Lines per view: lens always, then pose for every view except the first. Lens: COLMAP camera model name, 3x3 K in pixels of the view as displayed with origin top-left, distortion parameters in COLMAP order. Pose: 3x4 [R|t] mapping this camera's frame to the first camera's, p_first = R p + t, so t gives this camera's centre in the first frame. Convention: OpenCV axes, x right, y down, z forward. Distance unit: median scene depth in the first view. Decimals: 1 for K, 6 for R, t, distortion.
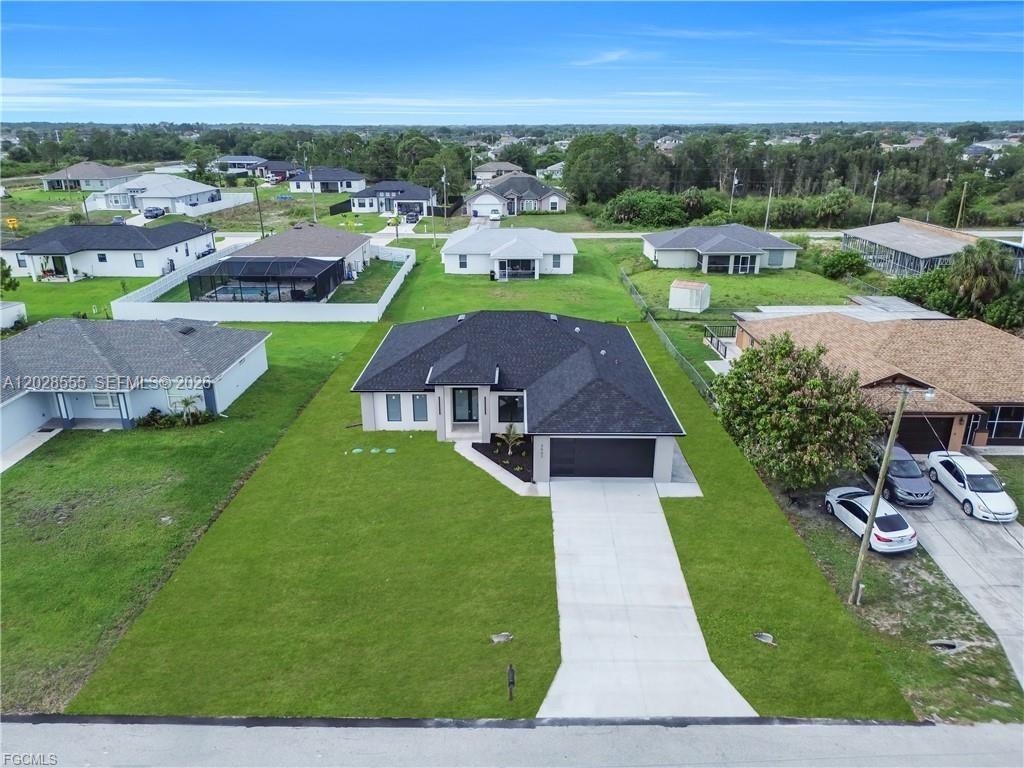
lens RADIAL K [[719.9, 0, 519.7], [0, 719.9, 383.7], [0, 0, 1]] dist [0.082560, -0.104966]
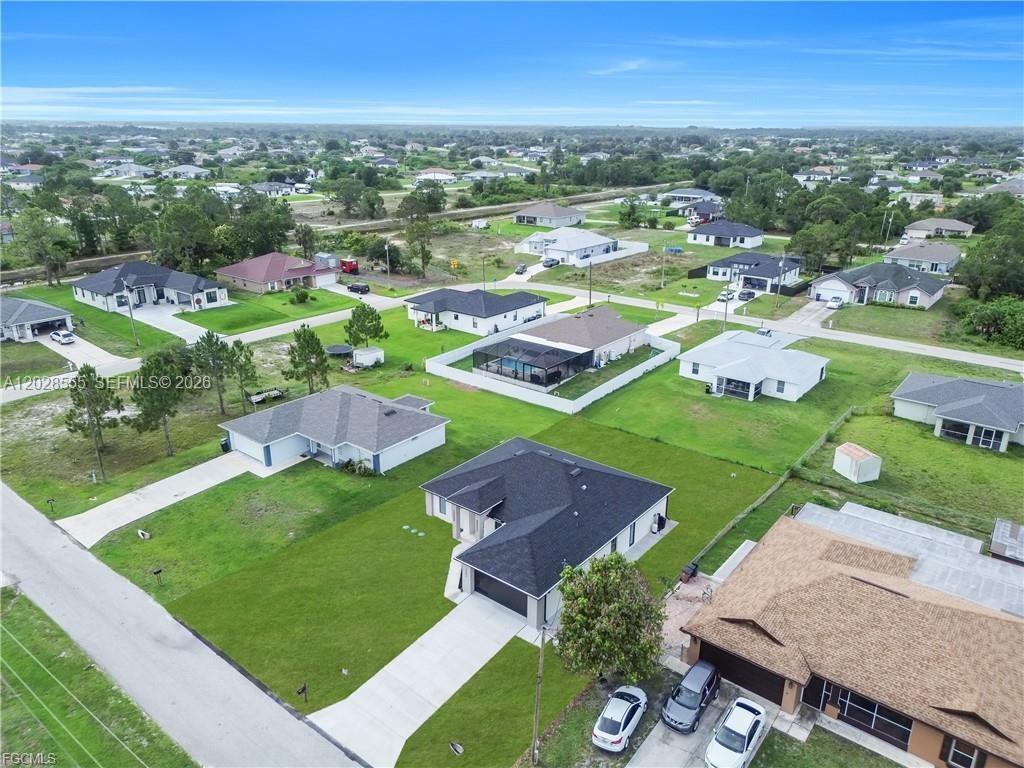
lens RADIAL K [[719.9, 0, 519.7], [0, 719.9, 383.7], [0, 0, 1]] dist [0.082560, -0.104966]
pose [[0.791372, 0.219617, -0.570525, 0.352225], [-0.219768, 0.973057, 0.069728, -0.165066], [0.570467, 0.070202, 0.818315, -0.075612]]
